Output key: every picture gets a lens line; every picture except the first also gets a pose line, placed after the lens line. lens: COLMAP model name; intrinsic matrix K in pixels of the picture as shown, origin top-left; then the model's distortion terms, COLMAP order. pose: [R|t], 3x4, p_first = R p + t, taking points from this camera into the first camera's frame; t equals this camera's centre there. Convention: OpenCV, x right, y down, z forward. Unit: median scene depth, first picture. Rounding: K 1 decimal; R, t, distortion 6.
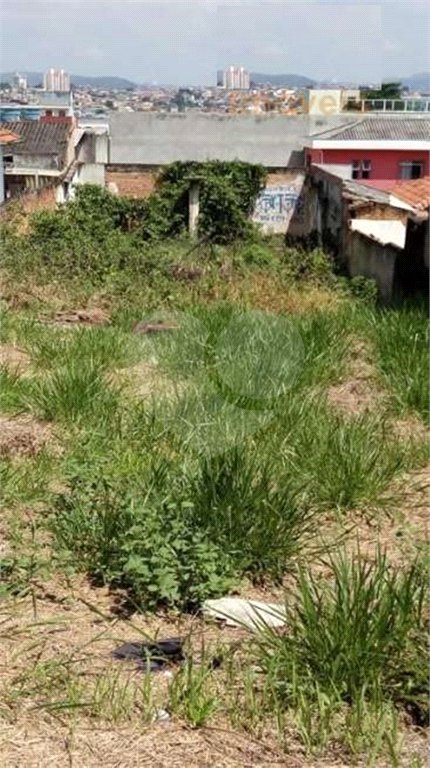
lens RADIAL K [[1054.8, 0, 214.8], [0, 1054.8, 390.7], [0, 0, 1]] dist [0.079662, 0.000000]
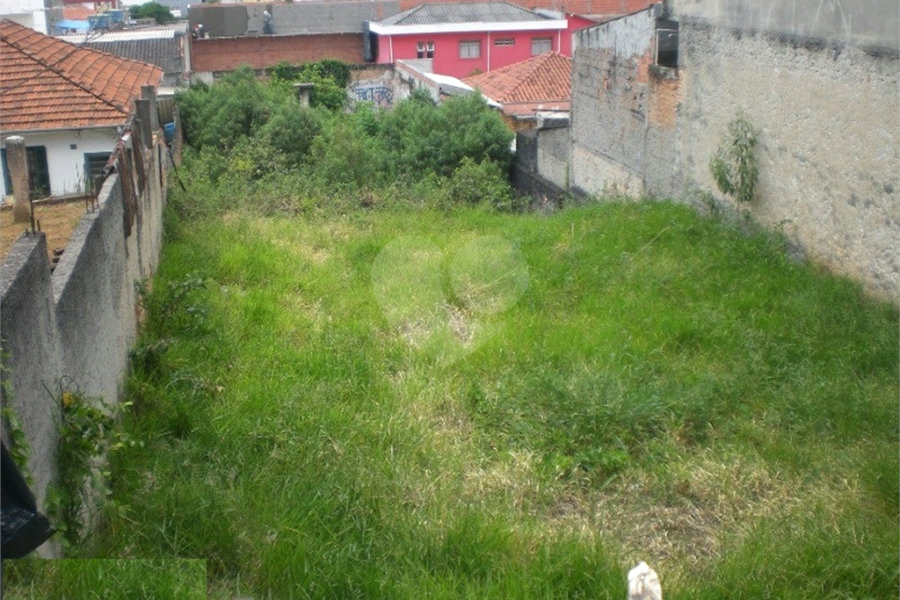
lens RADIAL K [[1027.0, 0, 420.9], [0, 1027.0, 289.2], [0, 0, 1]] dist [-0.123044, 0.000000]
pose [[0.983911, -0.090522, 0.154030, -0.073353], [0.081386, 0.994585, 0.064635, -0.038163], [-0.159047, -0.051059, 0.985950, -0.093233]]
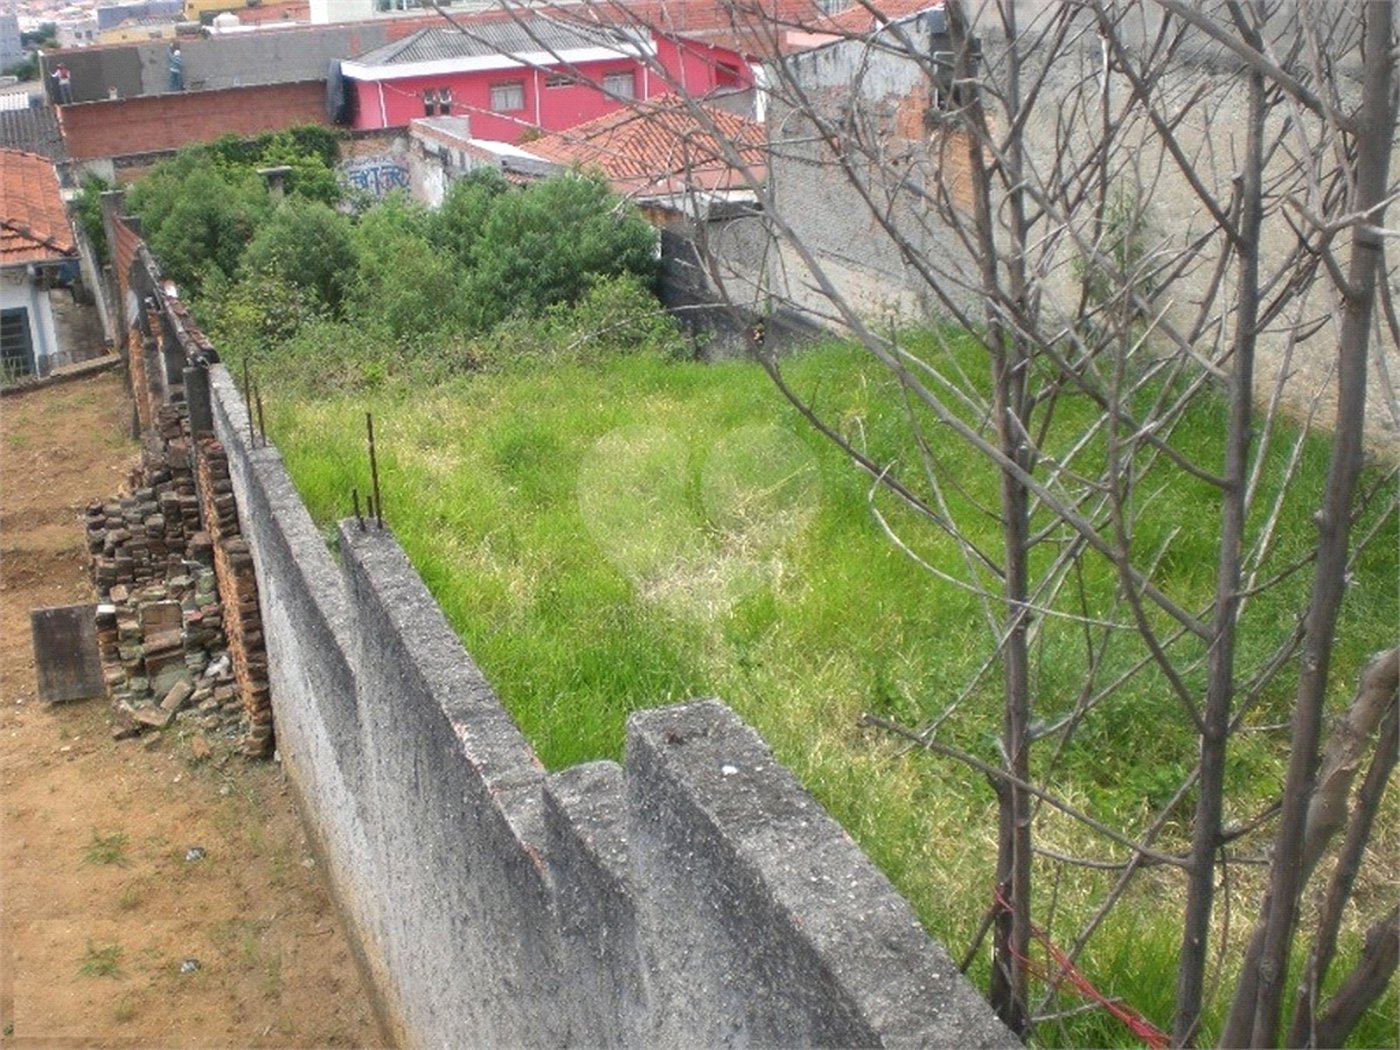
lens RADIAL K [[1594.2, 0, 630.2], [0, 1594.2, 479.4], [0, 0, 1]] dist [-0.101528, 0.000000]
pose [[0.940752, -0.176467, 0.289560, -0.118770], [0.156498, 0.983485, 0.090920, -0.051766], [-0.300822, -0.040218, 0.952832, -0.057908]]
